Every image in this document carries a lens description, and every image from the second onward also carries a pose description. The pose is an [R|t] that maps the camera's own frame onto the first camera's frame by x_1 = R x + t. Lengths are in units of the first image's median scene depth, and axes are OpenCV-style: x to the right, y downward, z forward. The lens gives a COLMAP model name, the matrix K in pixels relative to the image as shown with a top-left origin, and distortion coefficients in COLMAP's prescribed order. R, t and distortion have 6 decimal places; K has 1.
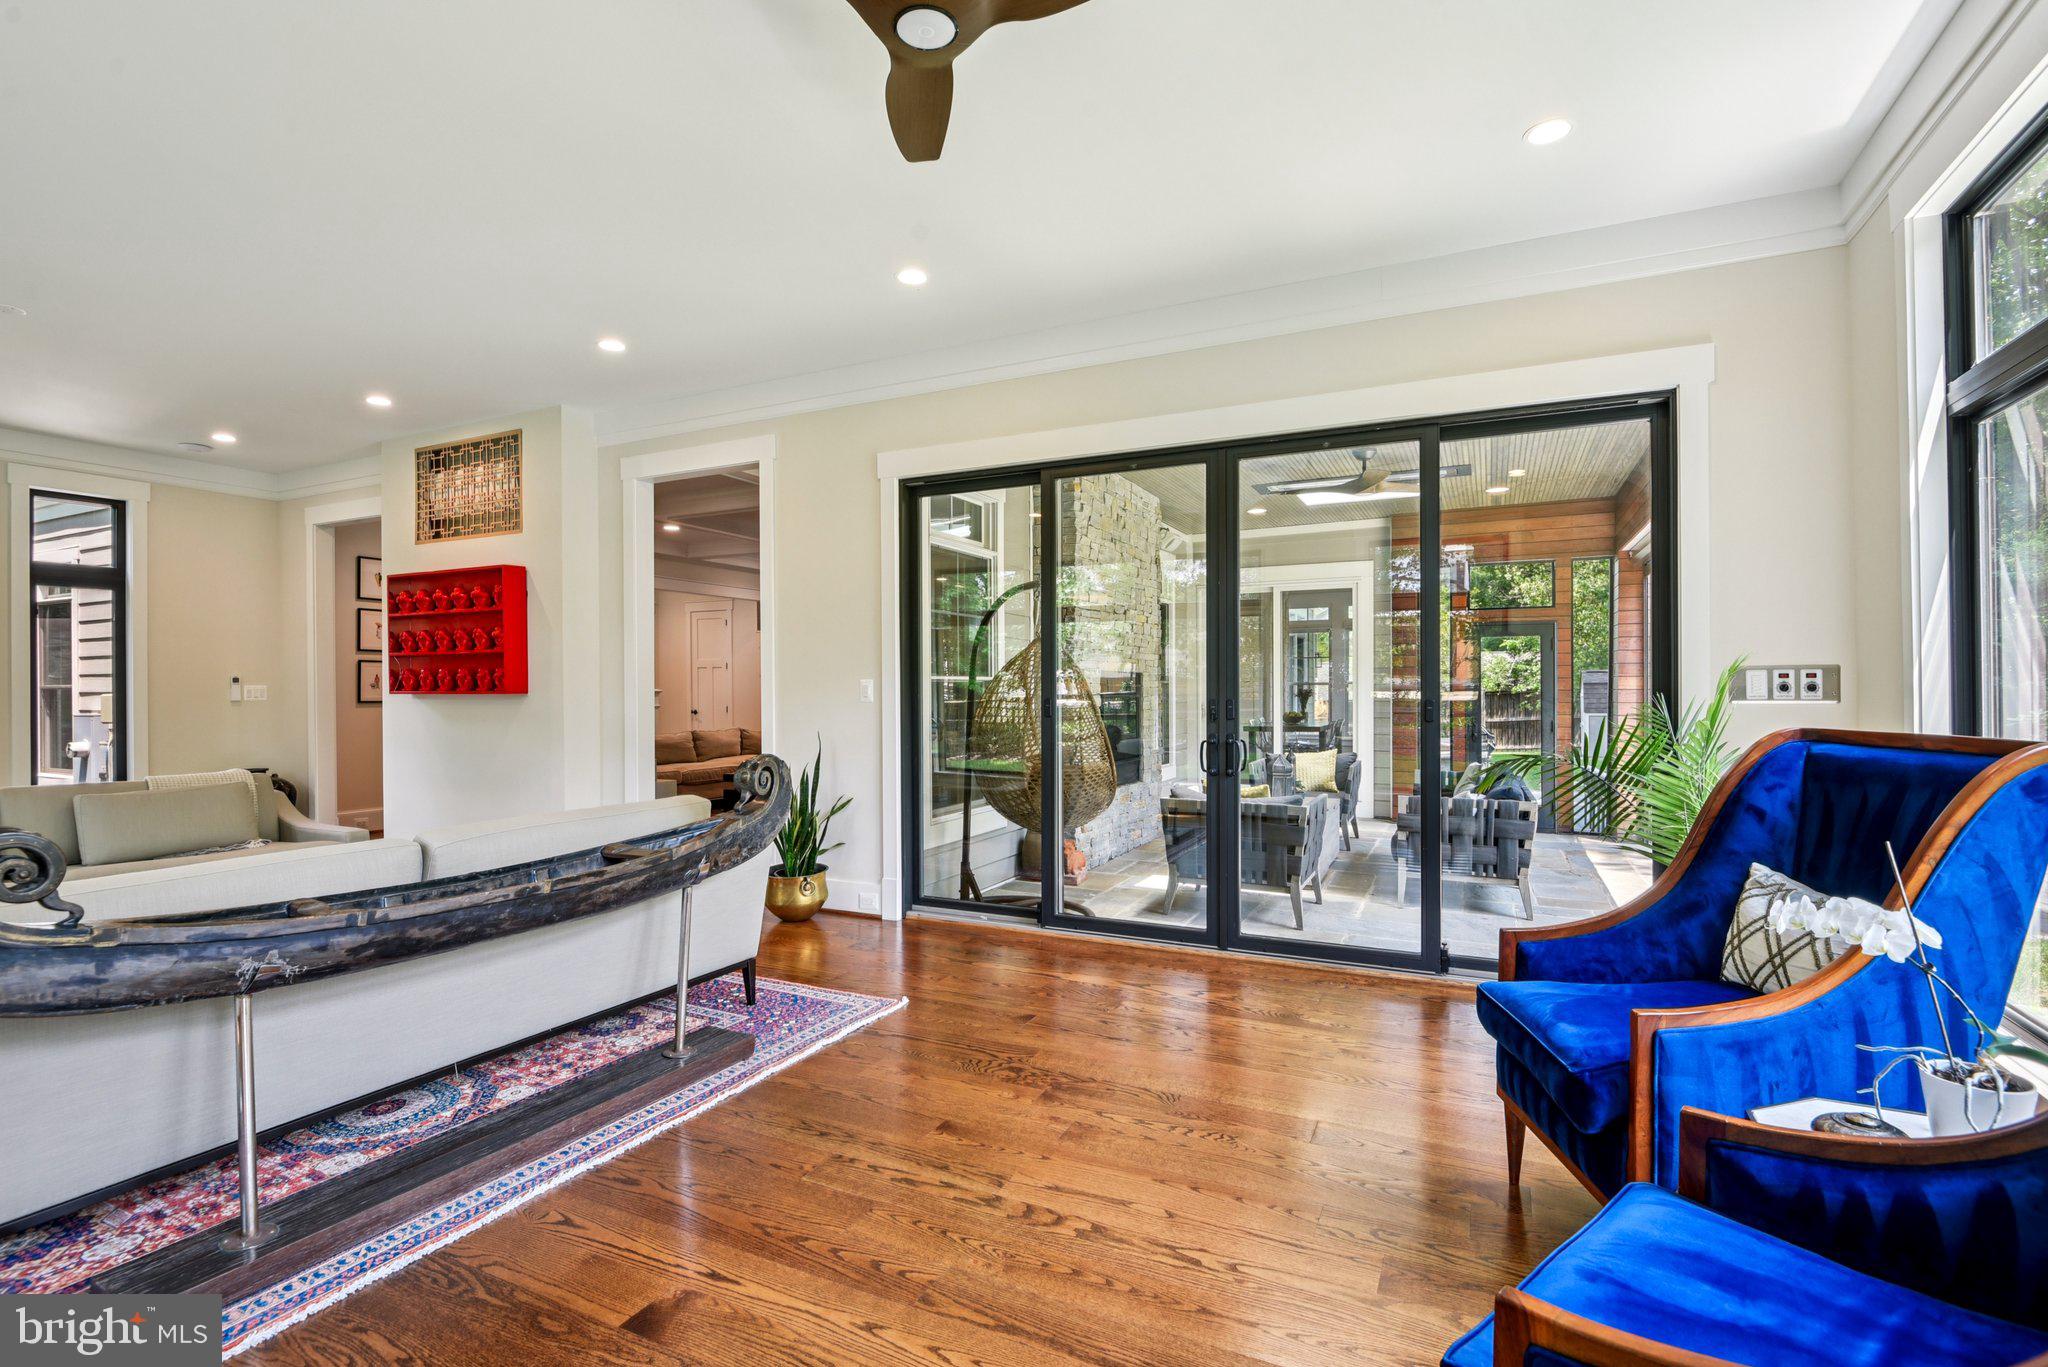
lens RADIAL K [[966.1, 0, 1021.9], [0, 966.1, 682.0], [0, 0, 1]] dist [-0.006138, -0.001206]
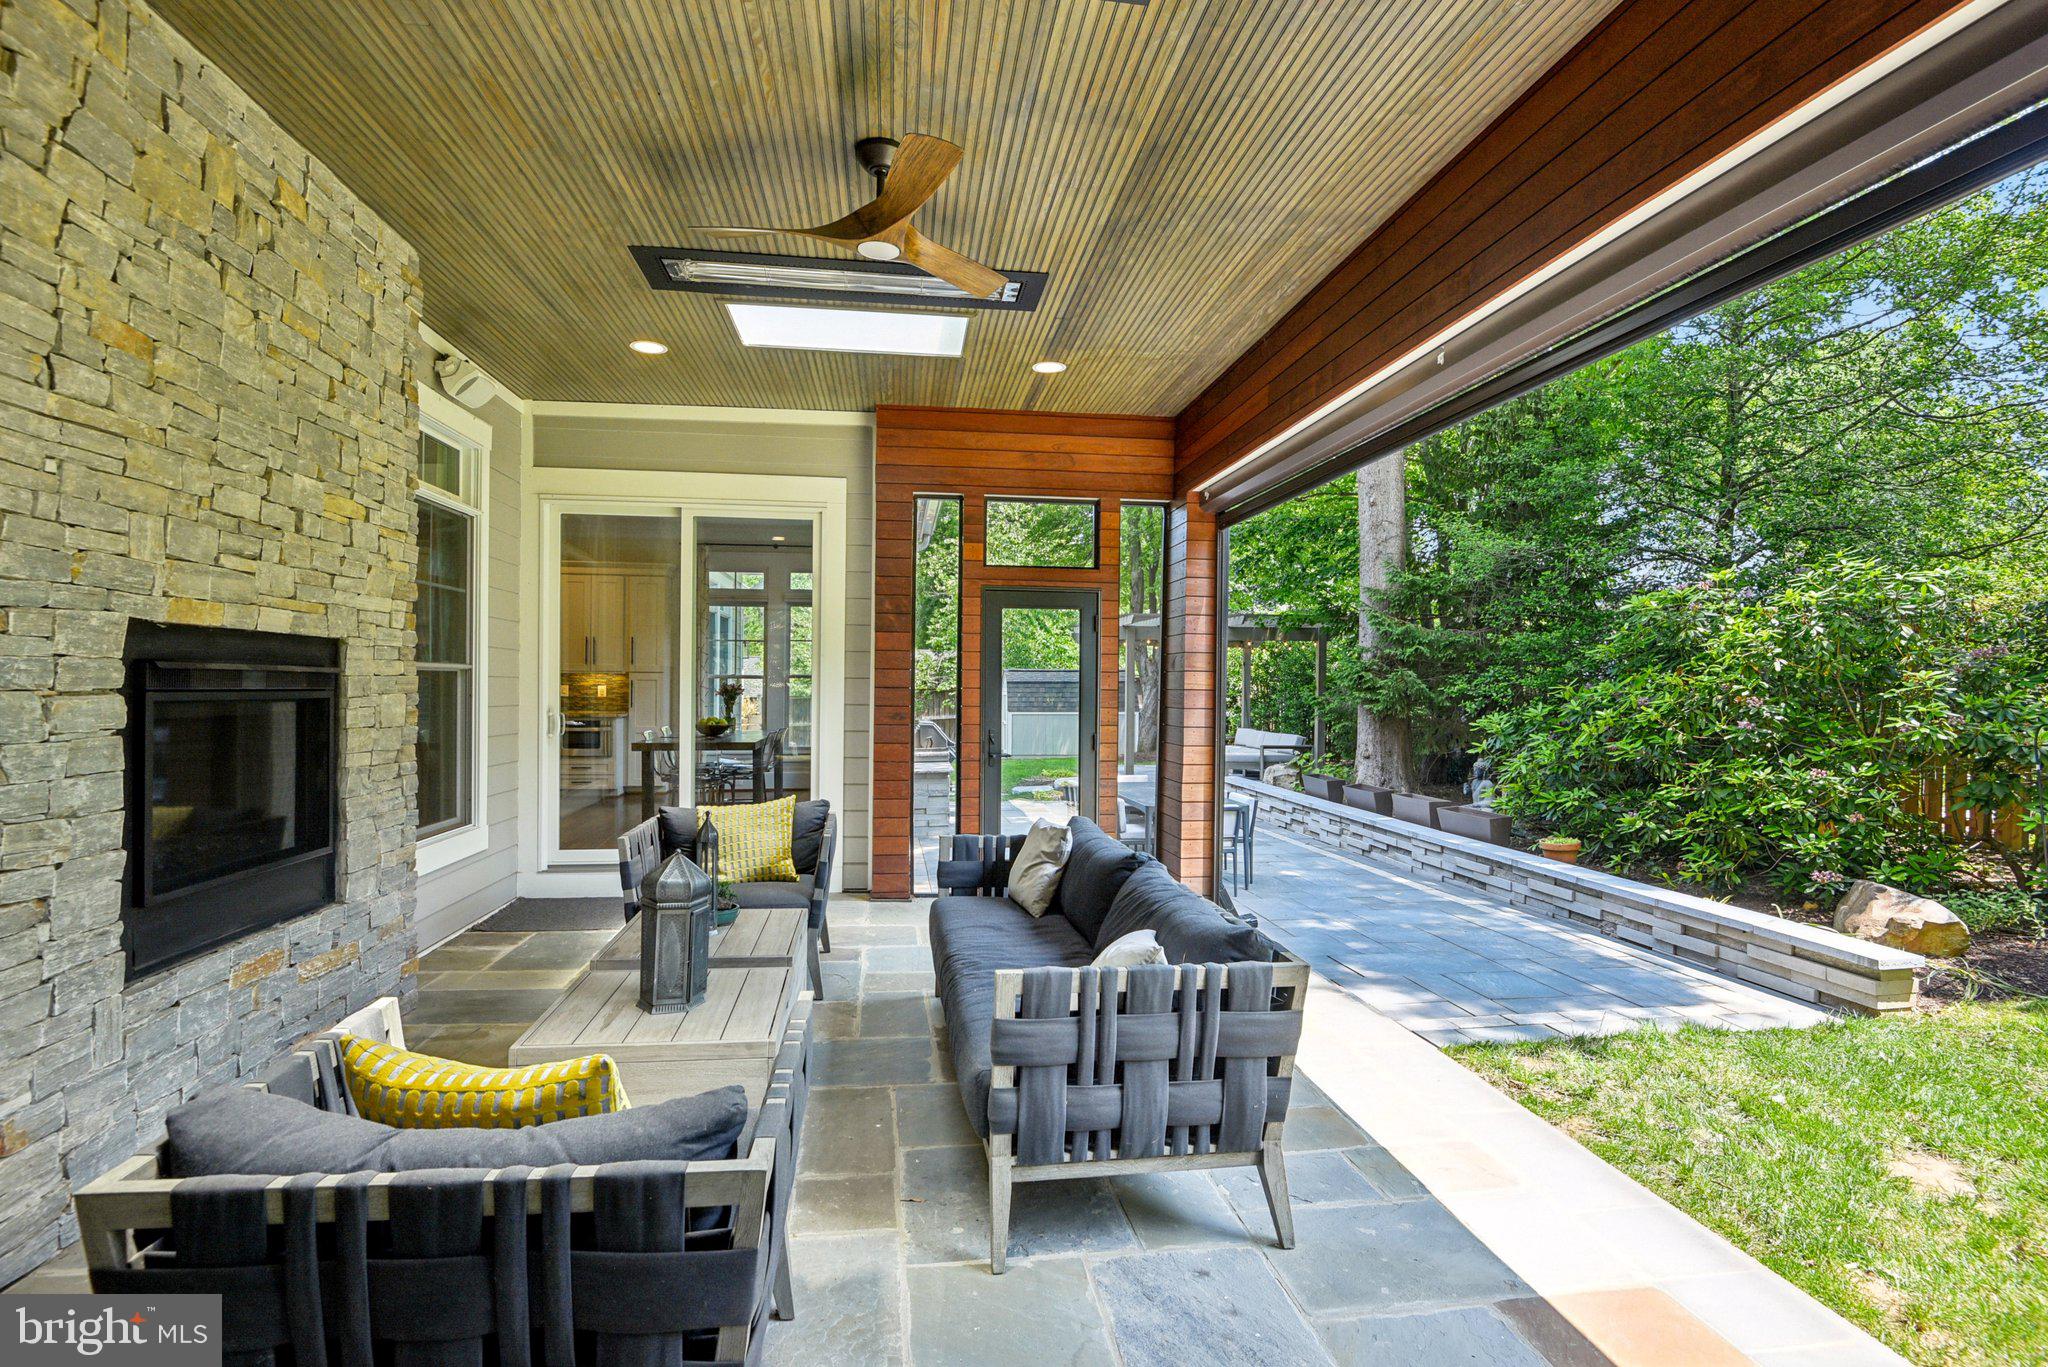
lens RADIAL K [[966.1, 0, 1021.5], [0, 966.1, 691.2], [0, 0, 1]] dist [-0.006138, -0.001206]
pose [[0.835120, 0.007078, 0.550022, 0.177235], [-0.014485, 0.999853, 0.009125, 0.005823], [-0.549877, -0.015588, 0.835100, 0.629718]]
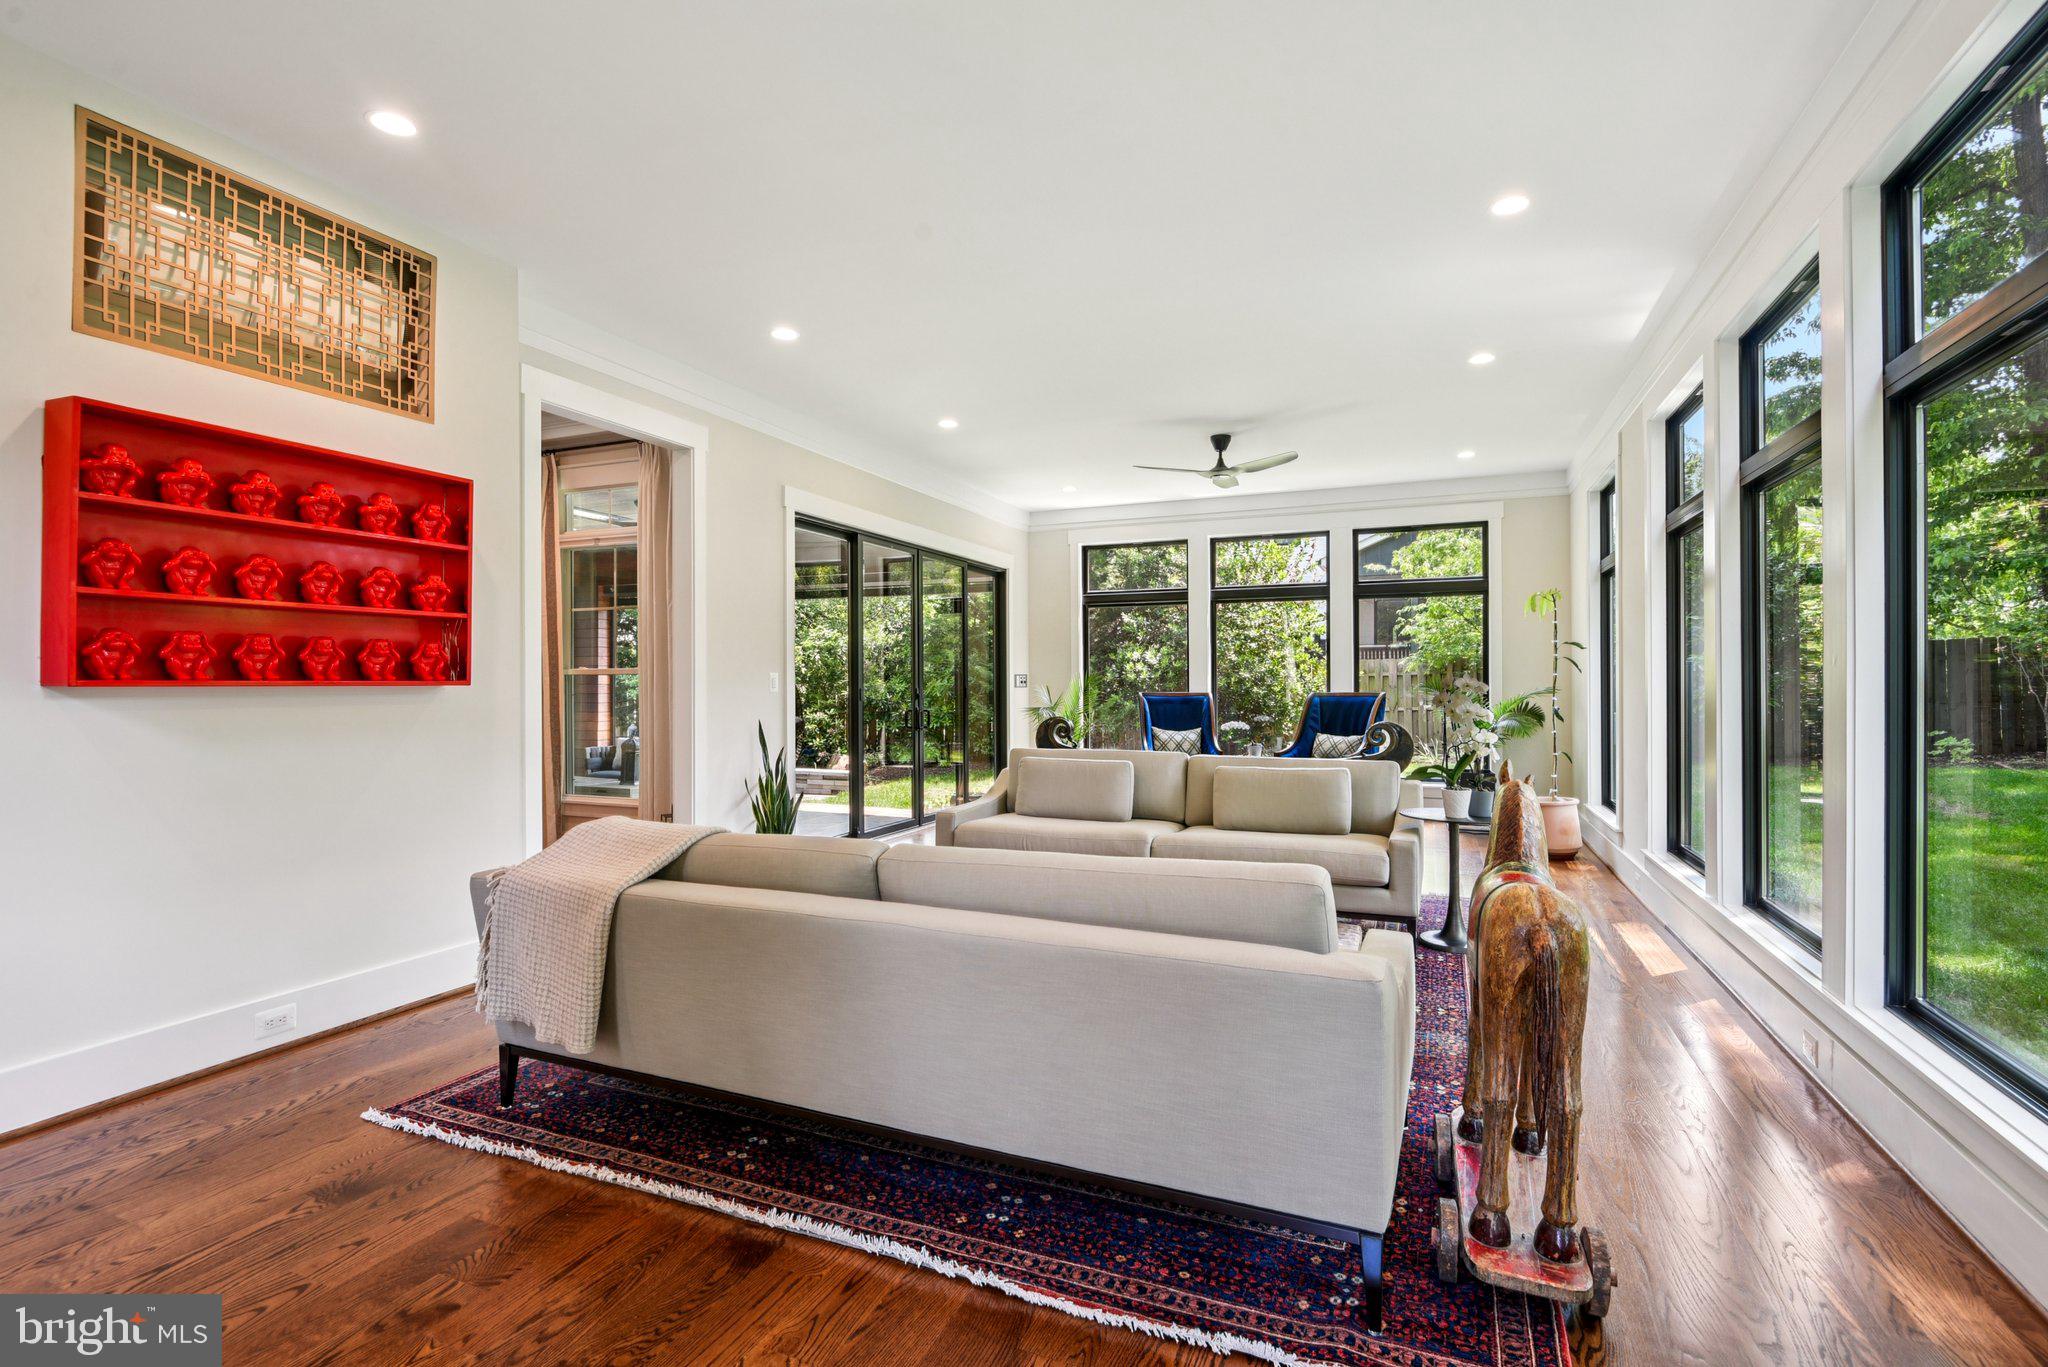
lens RADIAL K [[966.1, 0, 1026.8], [0, 966.1, 686.2], [0, 0, 1]] dist [-0.006138, -0.001206]
pose [[-0.046323, 0.000178, 0.998927, -1.046290], [-0.007728, 0.999970, -0.000537, 0.011385], [-0.998897, -0.007745, -0.046320, 0.582669]]
